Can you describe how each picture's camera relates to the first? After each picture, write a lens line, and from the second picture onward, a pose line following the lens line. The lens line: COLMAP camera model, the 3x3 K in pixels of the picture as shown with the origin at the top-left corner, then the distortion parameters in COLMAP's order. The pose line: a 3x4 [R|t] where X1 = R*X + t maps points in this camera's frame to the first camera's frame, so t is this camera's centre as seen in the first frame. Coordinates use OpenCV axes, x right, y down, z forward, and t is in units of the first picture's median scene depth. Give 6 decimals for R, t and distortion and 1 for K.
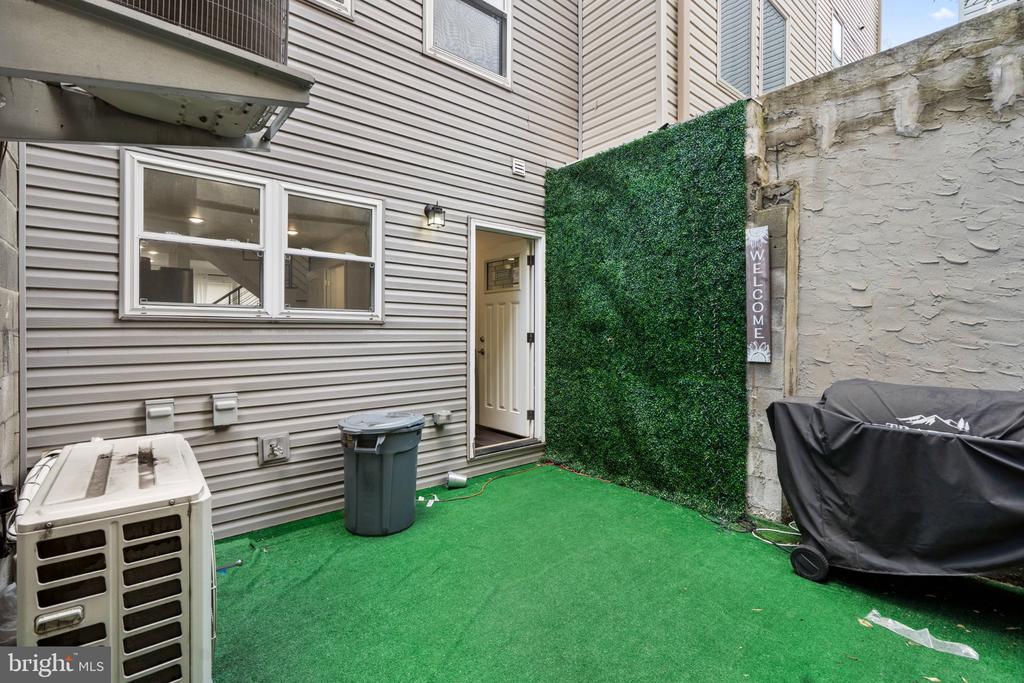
lens RADIAL K [[472.1, 0, 510.7], [0, 472.1, 337.9], [0, 0, 1]] dist [-0.007864, 0.004512]
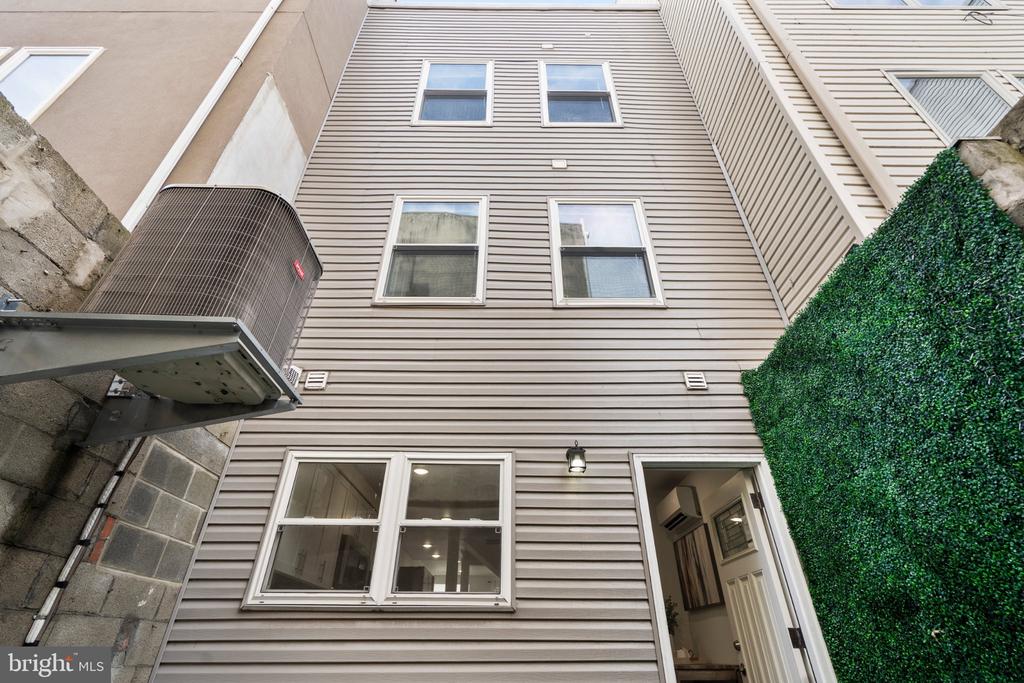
lens RADIAL K [[472.1, 0, 512.7], [0, 472.1, 339.1], [0, 0, 1]] dist [-0.007864, 0.004512]
pose [[0.765535, -0.359797, -0.533388, 0.264076], [-0.010262, 0.822088, -0.569268, 0.037397], [0.643312, 0.441268, 0.625645, 0.325508]]
